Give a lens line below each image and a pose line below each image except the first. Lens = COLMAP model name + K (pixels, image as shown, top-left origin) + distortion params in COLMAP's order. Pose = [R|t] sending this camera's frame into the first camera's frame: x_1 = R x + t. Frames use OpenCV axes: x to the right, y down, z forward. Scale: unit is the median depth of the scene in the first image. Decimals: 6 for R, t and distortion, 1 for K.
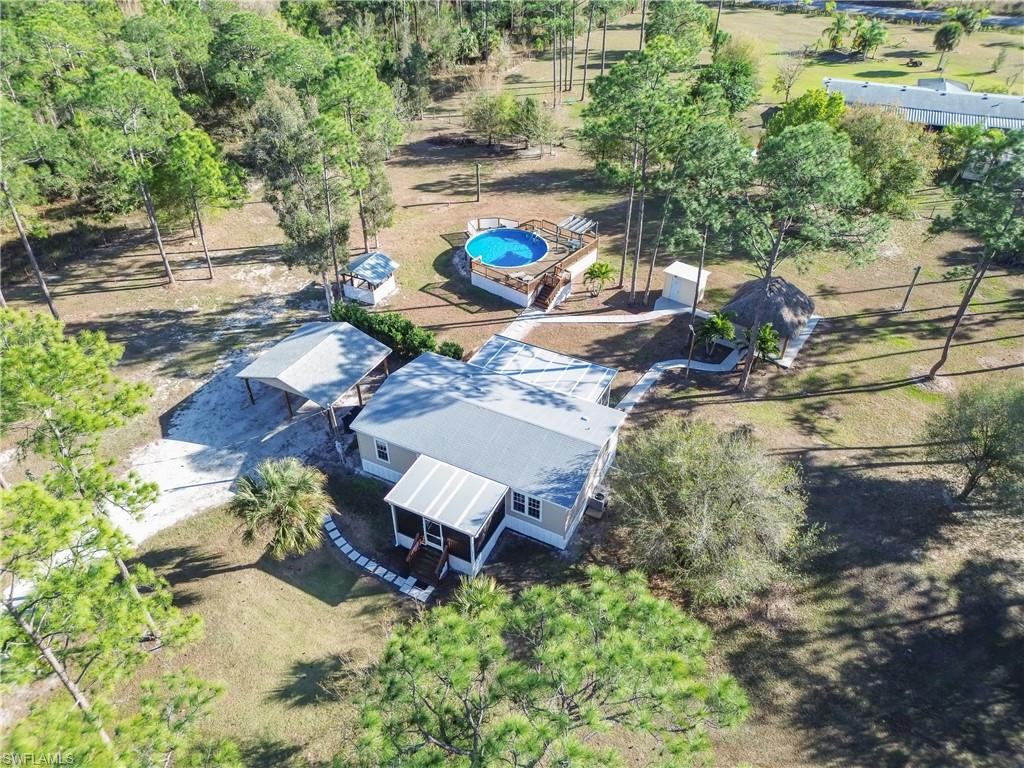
lens RADIAL K [[722.7, 0, 512.0], [0, 722.7, 384.0], [0, 0, 1]] dist [0.029372, 0.000421]
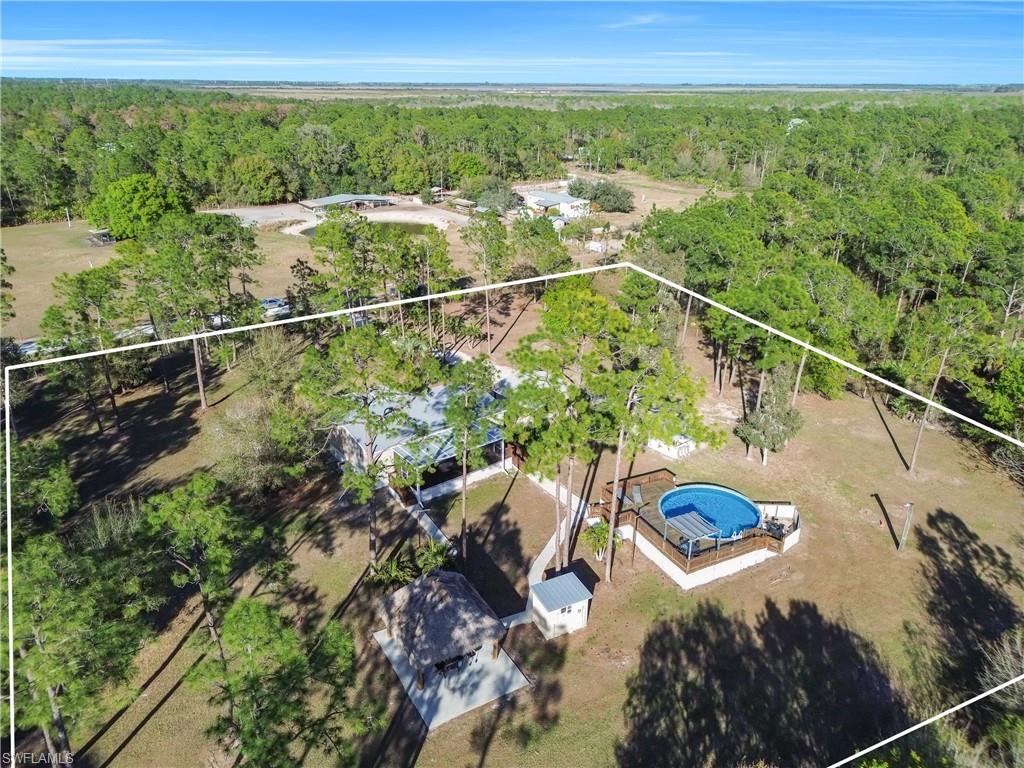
lens RADIAL K [[710.4, 0, 526.1], [0, 710.4, 390.9], [0, 0, 1]] dist [0.011614, 0.000829]
pose [[-0.413052, 0.351860, -0.839989, 0.891744], [-0.571264, 0.618218, 0.539874, -0.731863], [0.709257, 0.702852, -0.054351, 0.965866]]
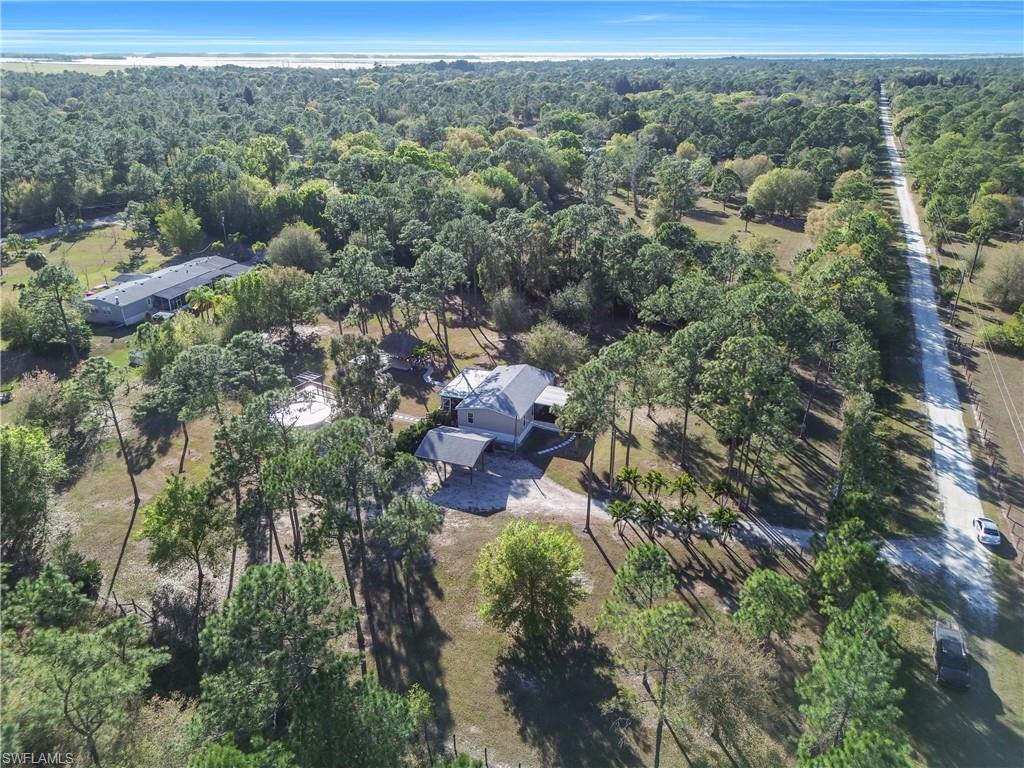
lens RADIAL K [[710.4, 0, 526.1], [0, 710.4, 390.9], [0, 0, 1]] dist [0.011614, 0.000829]
pose [[-0.113865, -0.436044, 0.892693, -1.560190], [0.603683, 0.683266, 0.410748, -0.639007], [-0.789051, 0.585673, 0.185432, 0.445113]]
